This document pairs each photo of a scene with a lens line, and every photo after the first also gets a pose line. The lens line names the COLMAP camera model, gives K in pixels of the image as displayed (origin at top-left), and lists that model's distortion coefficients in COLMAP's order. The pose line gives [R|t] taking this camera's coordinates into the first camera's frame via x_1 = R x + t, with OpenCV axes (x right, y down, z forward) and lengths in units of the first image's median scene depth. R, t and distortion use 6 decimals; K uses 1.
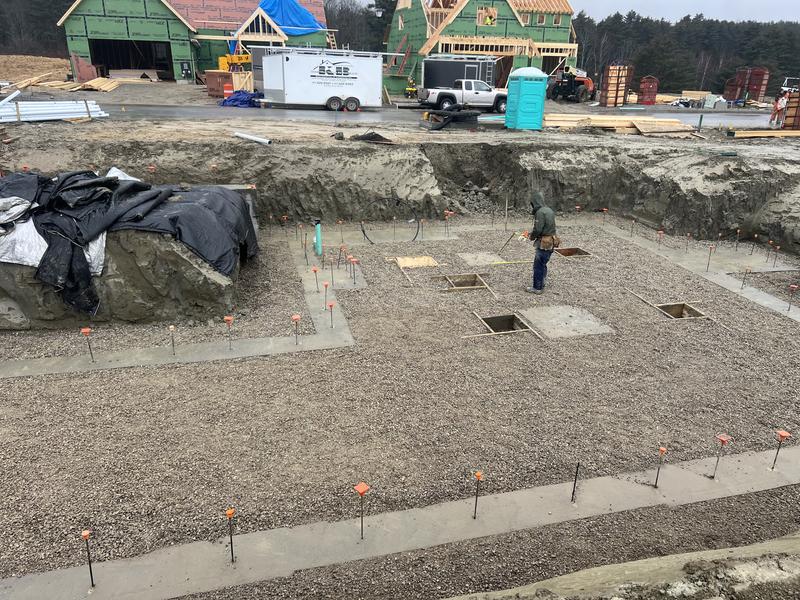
lens RADIAL K [[607.9, 0, 400.5], [0, 607.9, 300.4], [0, 0, 1]] dist [0.035833, -0.017163]
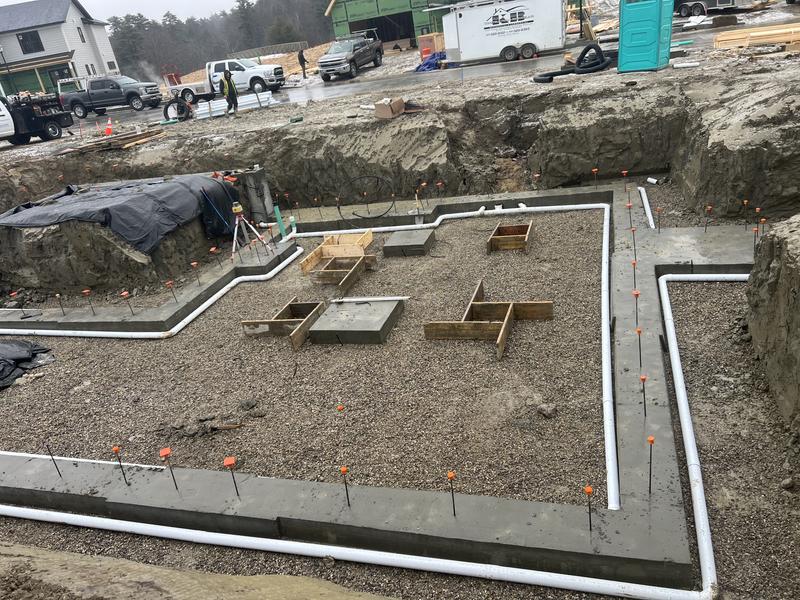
lens RADIAL K [[607.9, 0, 399.6], [0, 607.9, 300.2], [0, 0, 1]] dist [0.035833, -0.017163]
pose [[0.827597, 0.075477, -0.556225, 0.542705], [-0.023727, 0.994737, 0.099679, -0.053309], [0.560821, -0.069297, 0.825032, 0.155823]]
